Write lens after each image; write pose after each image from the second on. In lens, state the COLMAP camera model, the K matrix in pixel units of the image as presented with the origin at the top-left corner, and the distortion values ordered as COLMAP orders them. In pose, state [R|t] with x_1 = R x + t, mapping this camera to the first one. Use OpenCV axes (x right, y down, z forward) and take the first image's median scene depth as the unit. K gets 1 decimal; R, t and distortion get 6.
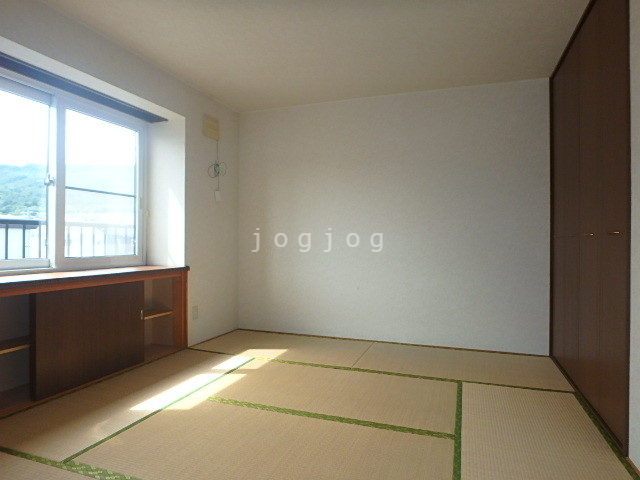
lens RADIAL K [[397.8, 0, 320.0], [0, 397.8, 240.0], [0, 0, 1]] dist [-0.009266, 0.001551]
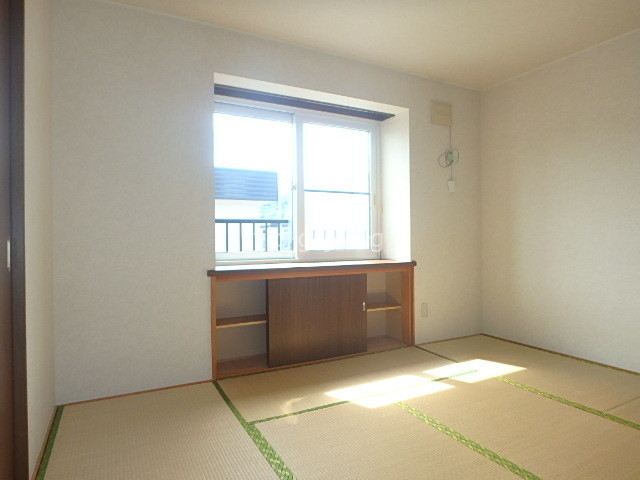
lens RADIAL K [[397.8, 0, 320.0], [0, 397.8, 240.0], [0, 0, 1]] dist [-0.009266, 0.001551]
pose [[0.752503, -0.003434, -0.658580, 0.139179], [0.010997, 0.999913, 0.007352, 0.003778], [0.658497, -0.012775, 0.752475, 0.122284]]
